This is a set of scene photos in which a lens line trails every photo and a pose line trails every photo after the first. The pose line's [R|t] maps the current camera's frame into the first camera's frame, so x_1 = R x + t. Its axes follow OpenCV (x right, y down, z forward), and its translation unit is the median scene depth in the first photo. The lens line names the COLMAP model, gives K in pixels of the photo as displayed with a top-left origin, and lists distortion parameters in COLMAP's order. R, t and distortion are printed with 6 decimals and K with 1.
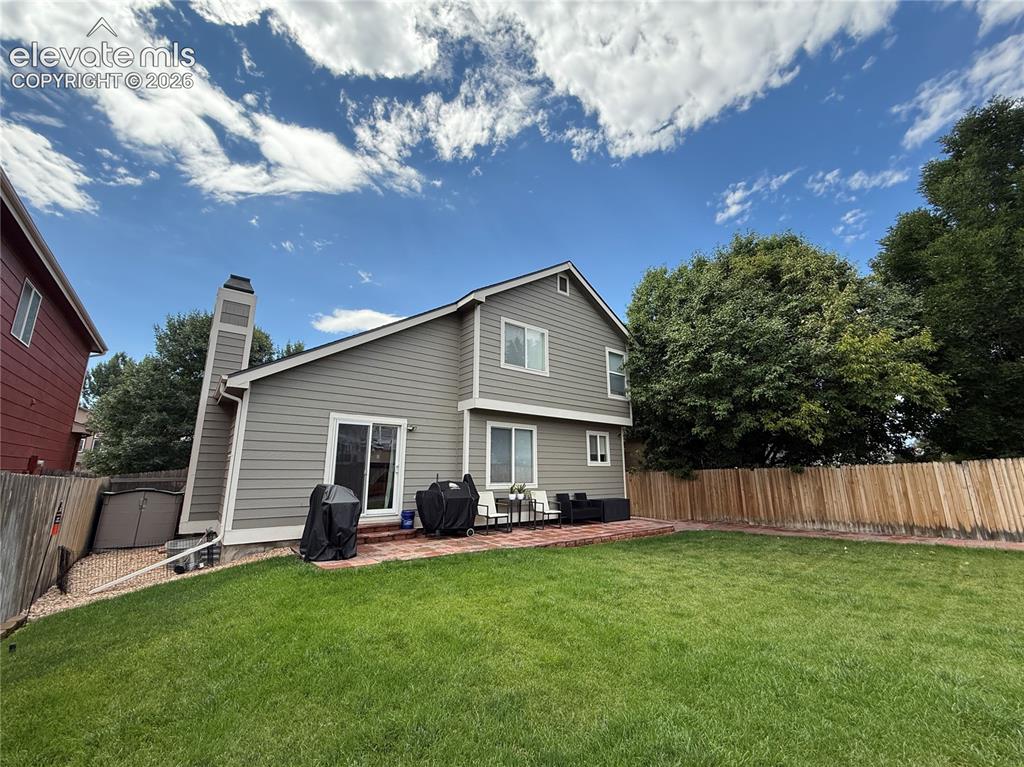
lens RADIAL K [[406.7, 0, 509.7], [0, 406.7, 378.8], [0, 0, 1]] dist [0.001113, 0.000009]
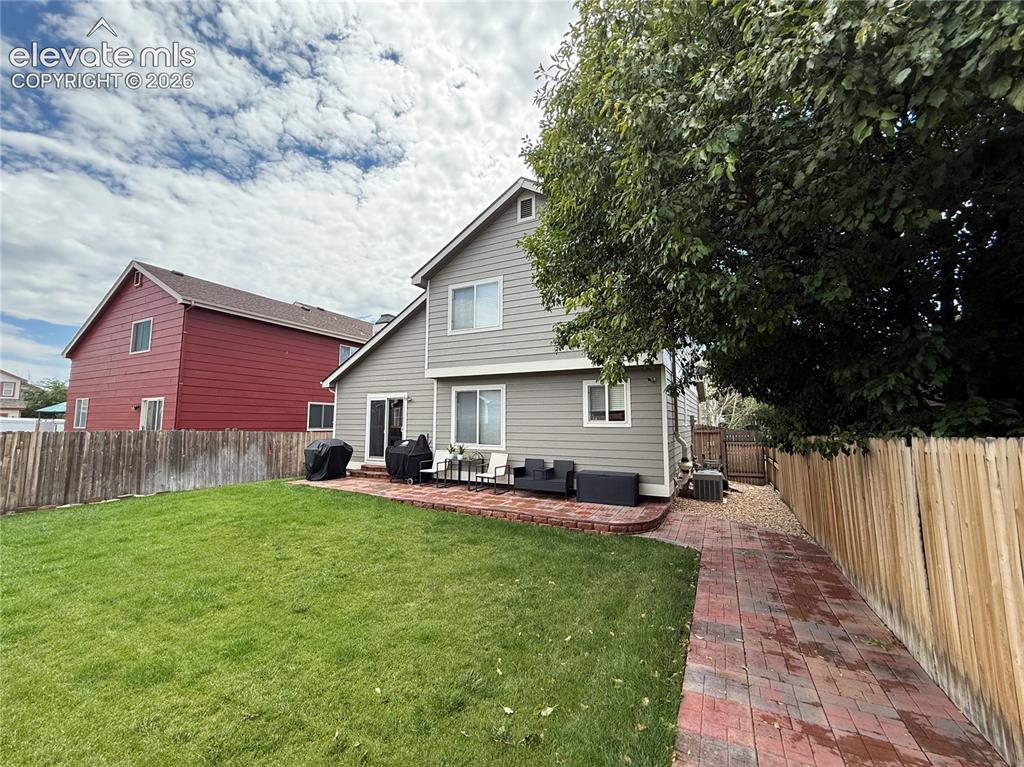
lens RADIAL K [[406.7, 0, 508.4], [0, 406.7, 382.8], [0, 0, 1]] dist [0.001113, 0.000009]
pose [[0.412412, -0.096119, -0.905912, 0.950161], [0.197828, 0.980138, -0.013934, 0.133247], [0.889258, -0.173468, 0.423236, 0.651136]]
